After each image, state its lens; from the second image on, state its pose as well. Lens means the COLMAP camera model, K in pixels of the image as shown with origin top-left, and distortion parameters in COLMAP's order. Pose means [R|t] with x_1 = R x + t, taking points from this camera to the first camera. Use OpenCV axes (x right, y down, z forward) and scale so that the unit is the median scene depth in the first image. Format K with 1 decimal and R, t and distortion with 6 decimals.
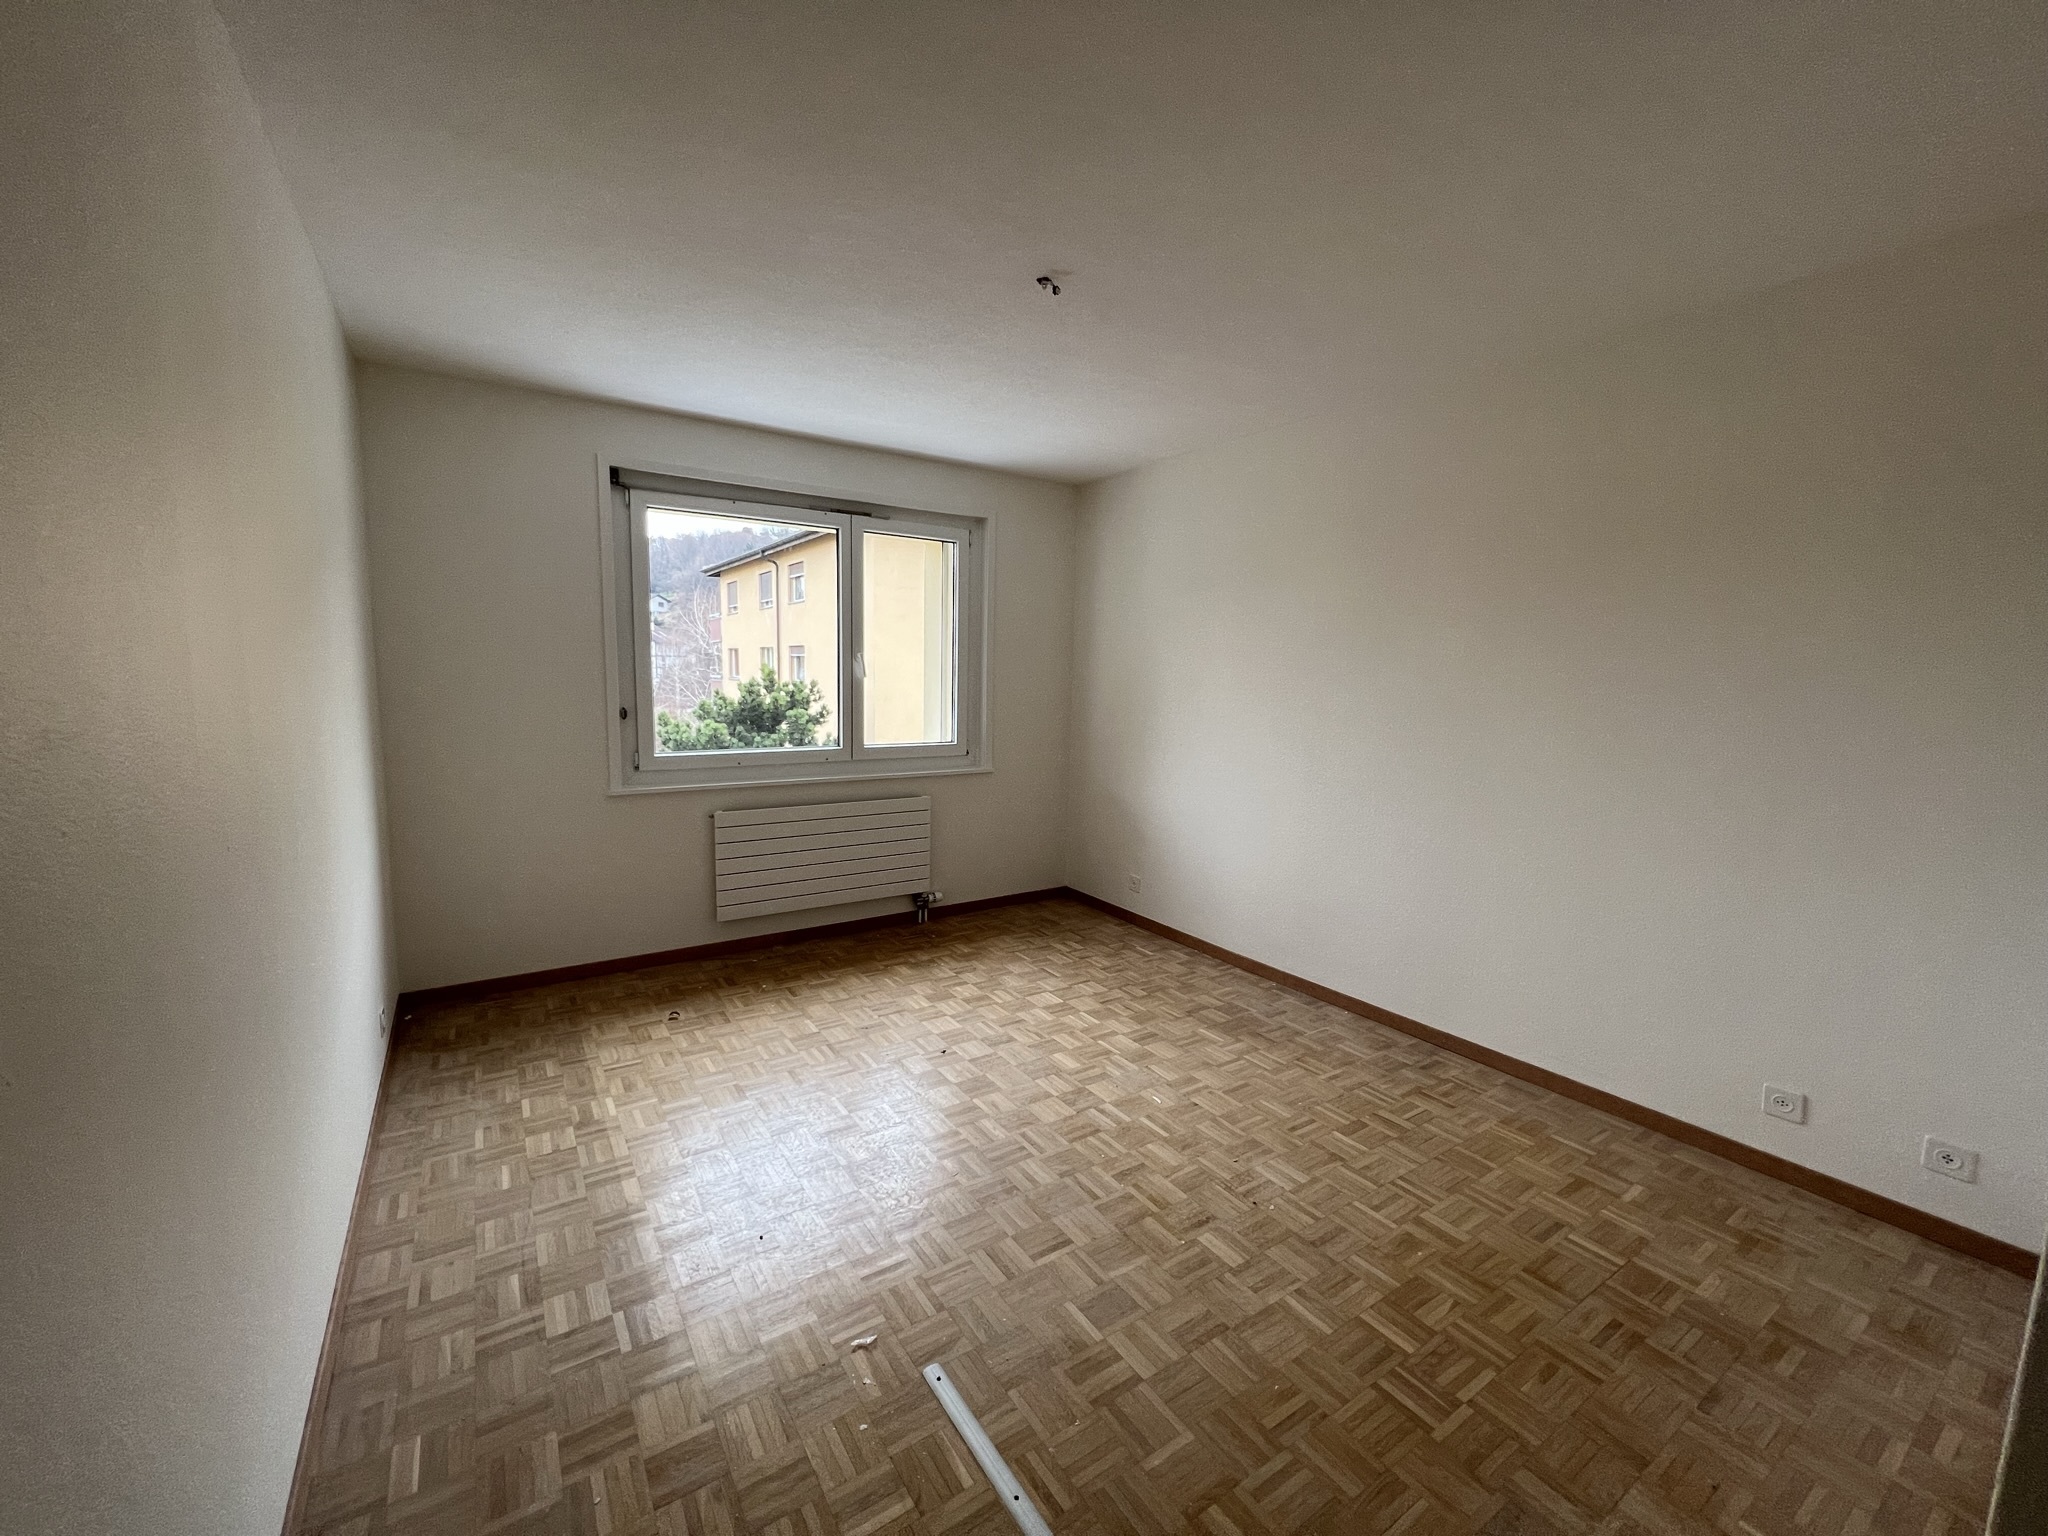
lens RADIAL K [[816.1, 0, 1016.3], [0, 816.1, 763.4], [0, 0, 1]] dist [-0.003053, -0.000162]
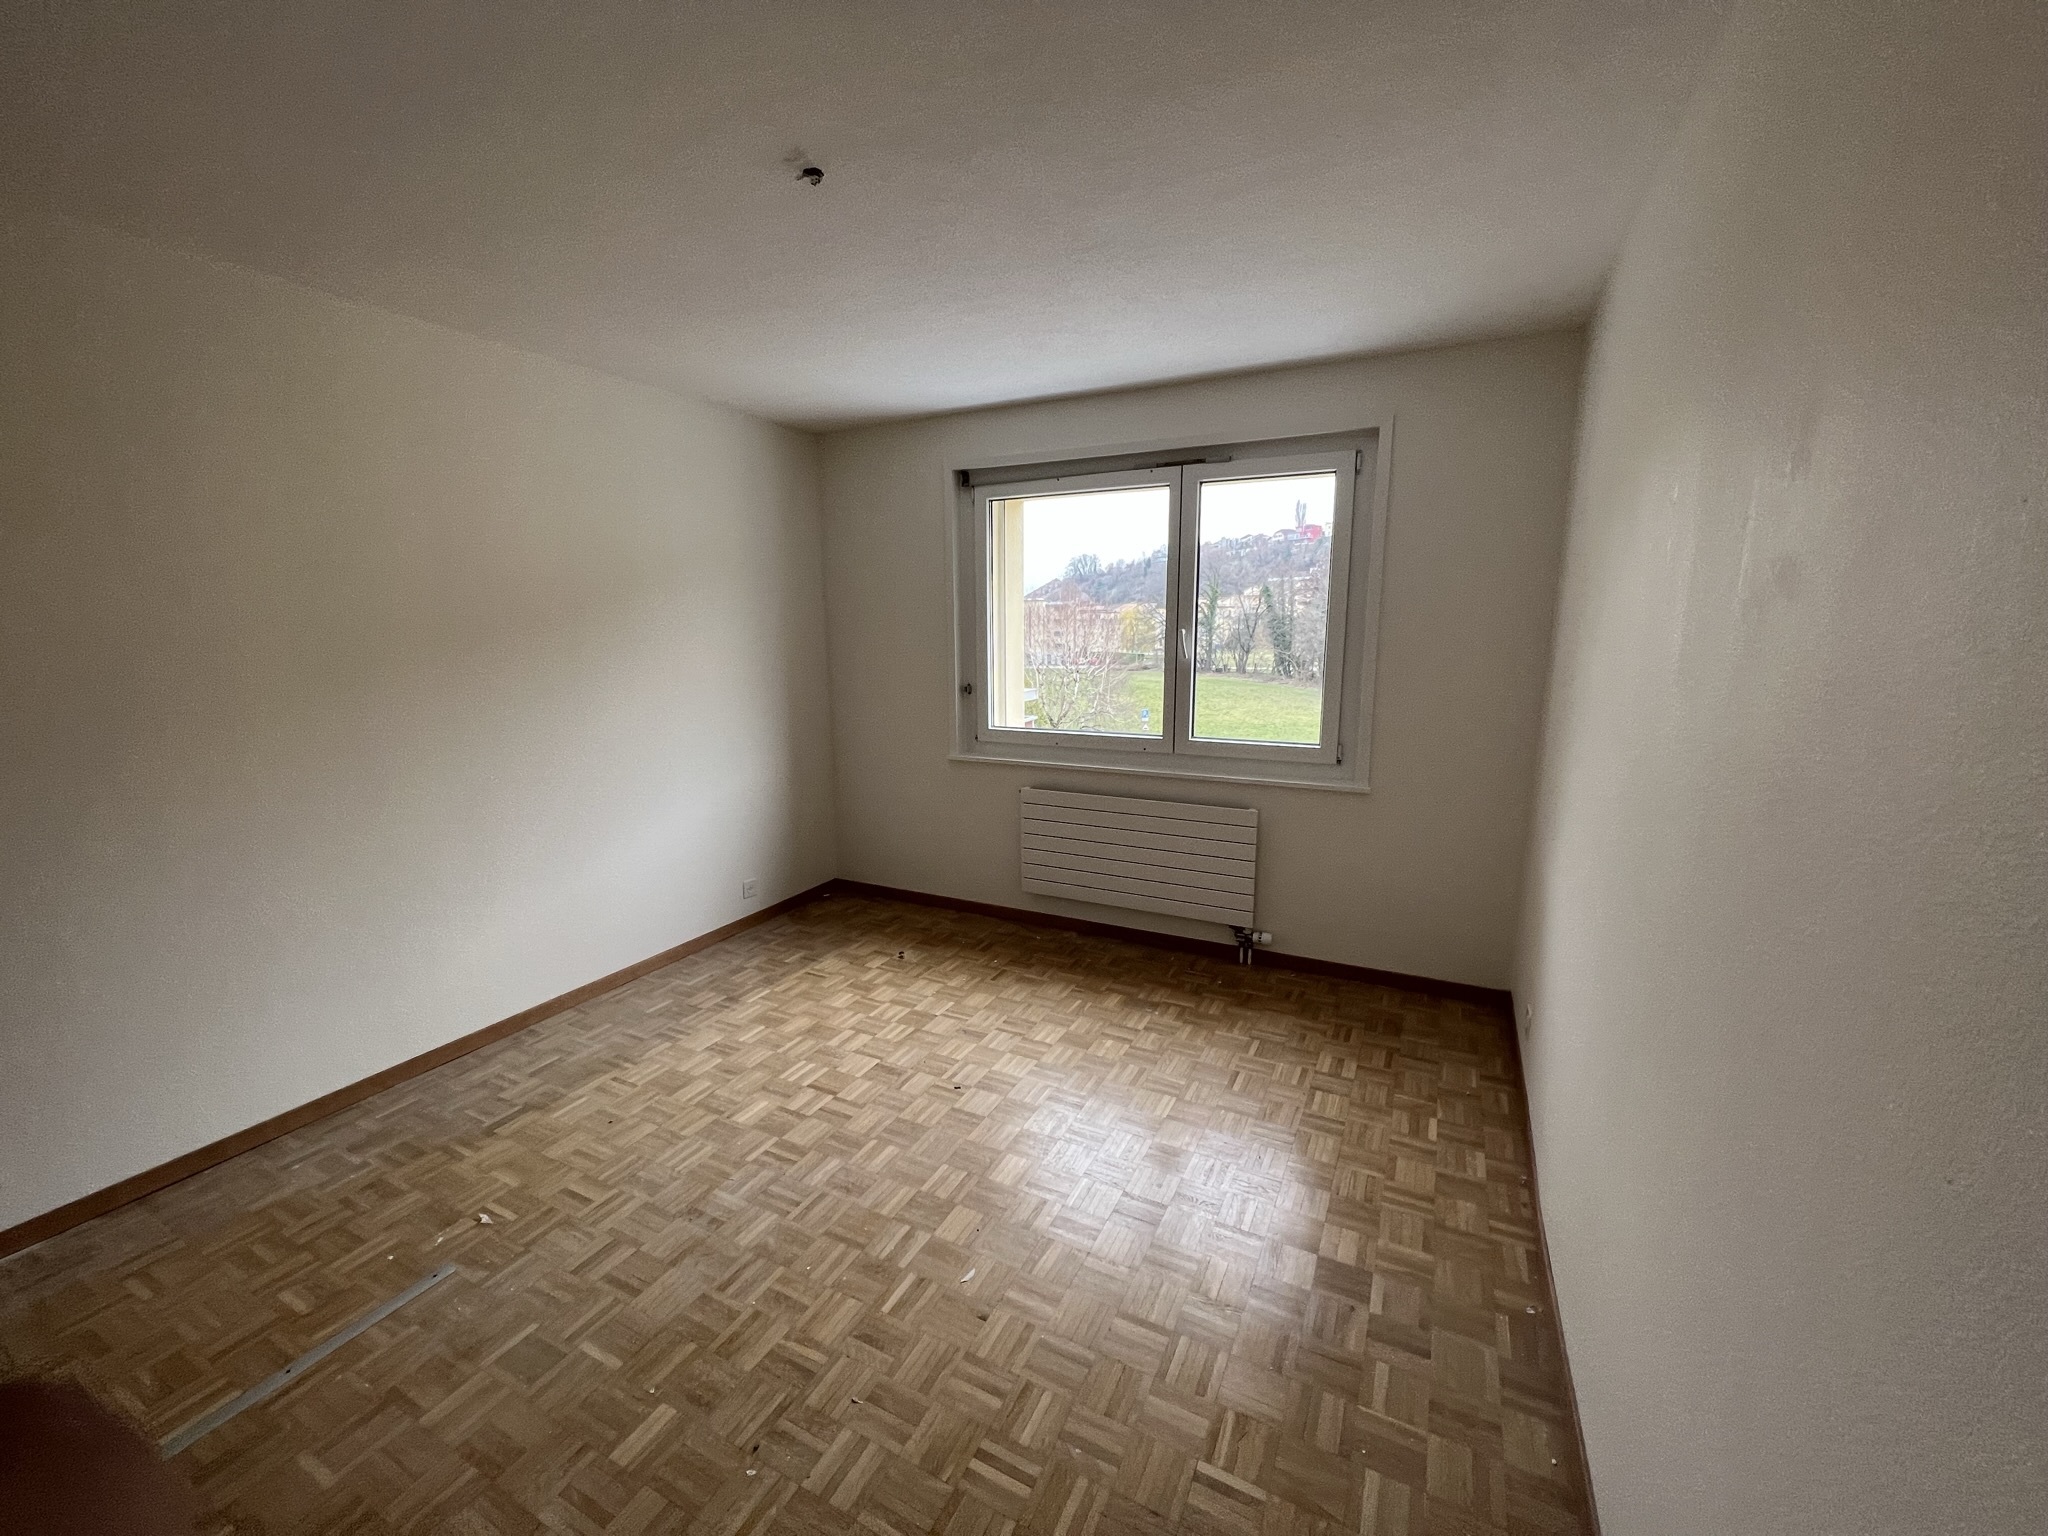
lens RADIAL K [[816.1, 0, 1018.3], [0, 816.1, 767.0], [0, 0, 1]] dist [-0.003053, -0.000162]
pose [[0.493349, 0.127808, -0.860390, 0.540117], [-0.083698, 0.991532, 0.099296, -0.072036], [0.865795, 0.023026, 0.499869, 0.487587]]
